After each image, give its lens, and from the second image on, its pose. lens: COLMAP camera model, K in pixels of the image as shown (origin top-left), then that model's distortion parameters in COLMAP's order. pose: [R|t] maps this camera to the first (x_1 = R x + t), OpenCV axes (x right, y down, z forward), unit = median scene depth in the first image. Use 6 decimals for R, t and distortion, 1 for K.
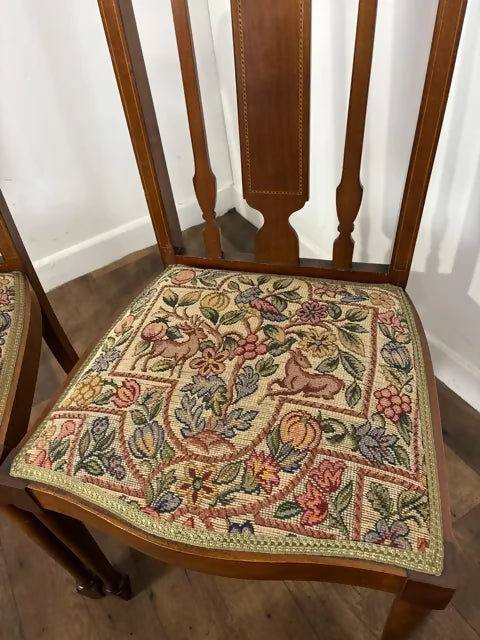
lens RADIAL K [[457.1, 0, 235.8], [0, 457.1, 323.6], [0, 0, 1]] dist [0.002660, -0.010633]
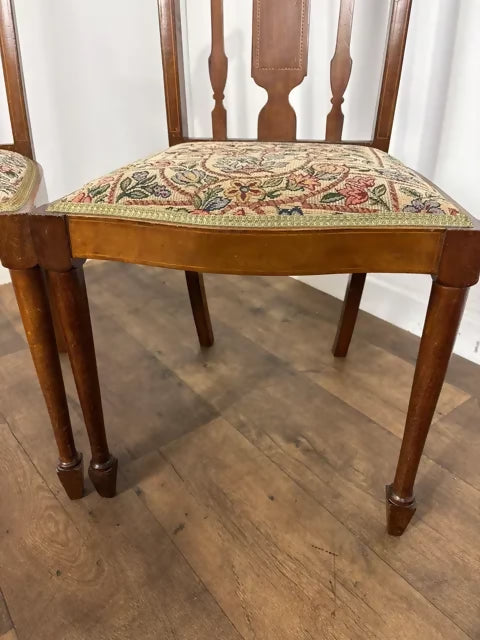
lens RADIAL K [[457.1, 0, 235.3], [0, 457.1, 324.2], [0, 0, 1]] dist [0.002660, -0.010633]
pose [[0.989456, 0.031164, 0.141439, -0.235744], [0.006448, 0.966130, -0.257977, 0.889423], [-0.144688, 0.256168, 0.955742, 0.060544]]
